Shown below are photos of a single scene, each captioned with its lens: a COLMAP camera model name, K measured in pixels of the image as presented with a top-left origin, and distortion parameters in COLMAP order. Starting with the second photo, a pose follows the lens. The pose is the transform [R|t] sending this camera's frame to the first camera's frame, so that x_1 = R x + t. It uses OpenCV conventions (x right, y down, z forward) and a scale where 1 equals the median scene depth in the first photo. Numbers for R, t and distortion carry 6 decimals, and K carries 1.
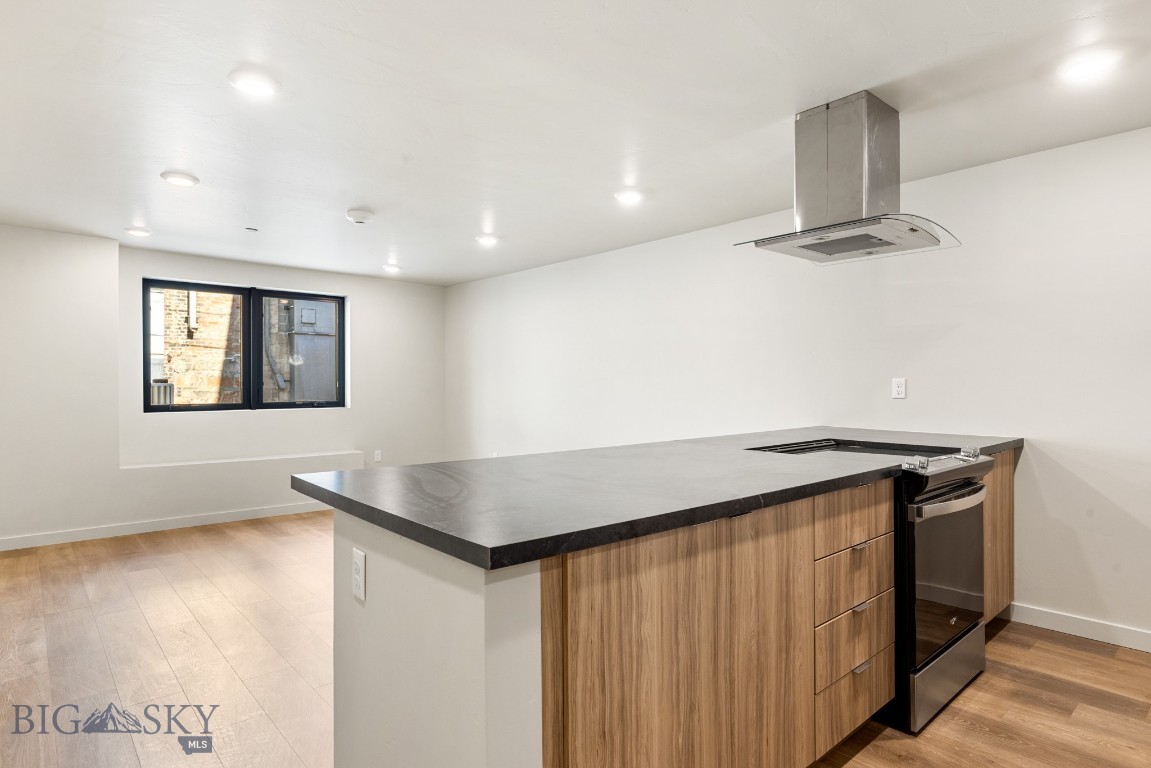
lens RADIAL K [[617.5, 0, 576.9], [0, 617.5, 386.7], [0, 0, 1]] dist [0.001326, 0.001170]
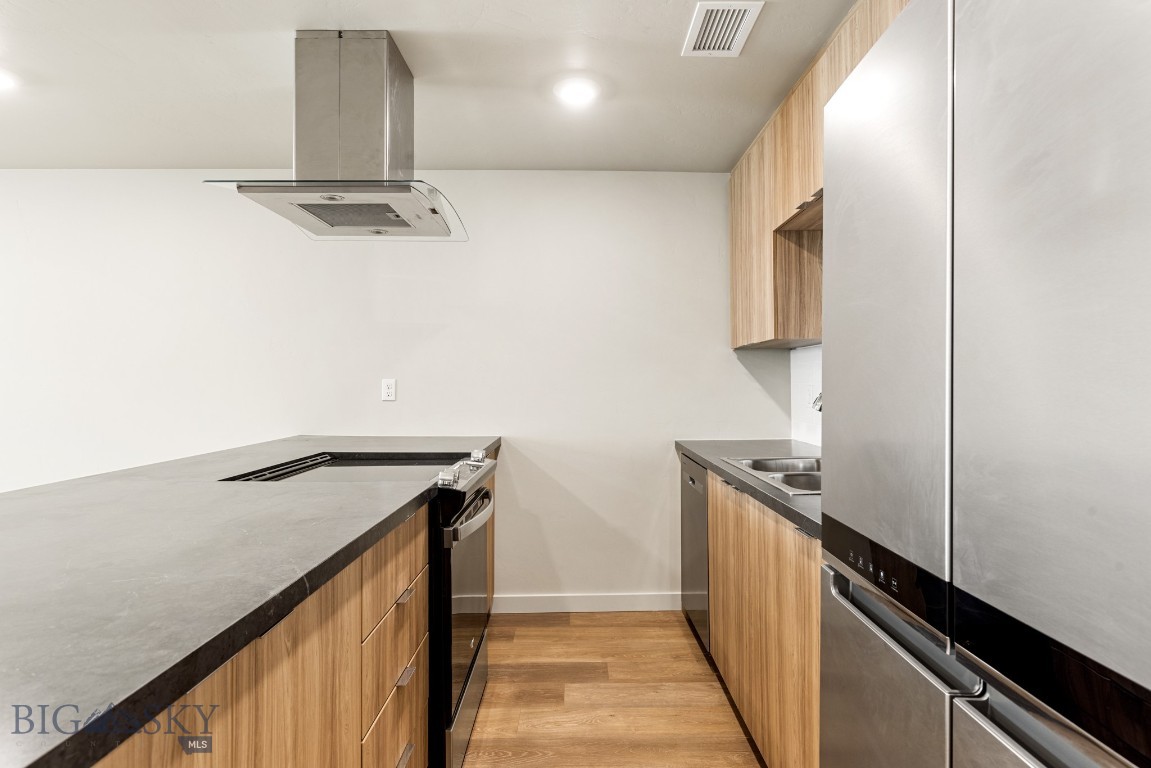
lens RADIAL K [[620.4, 0, 577.9], [0, 620.4, 373.8], [0, 0, 1]] dist [0.001010, 0.000019]
pose [[0.657254, 0.012769, 0.753561, 0.013042], [0.003694, 0.999790, -0.020164, -0.002384], [-0.753660, 0.016036, 0.657069, 0.263620]]
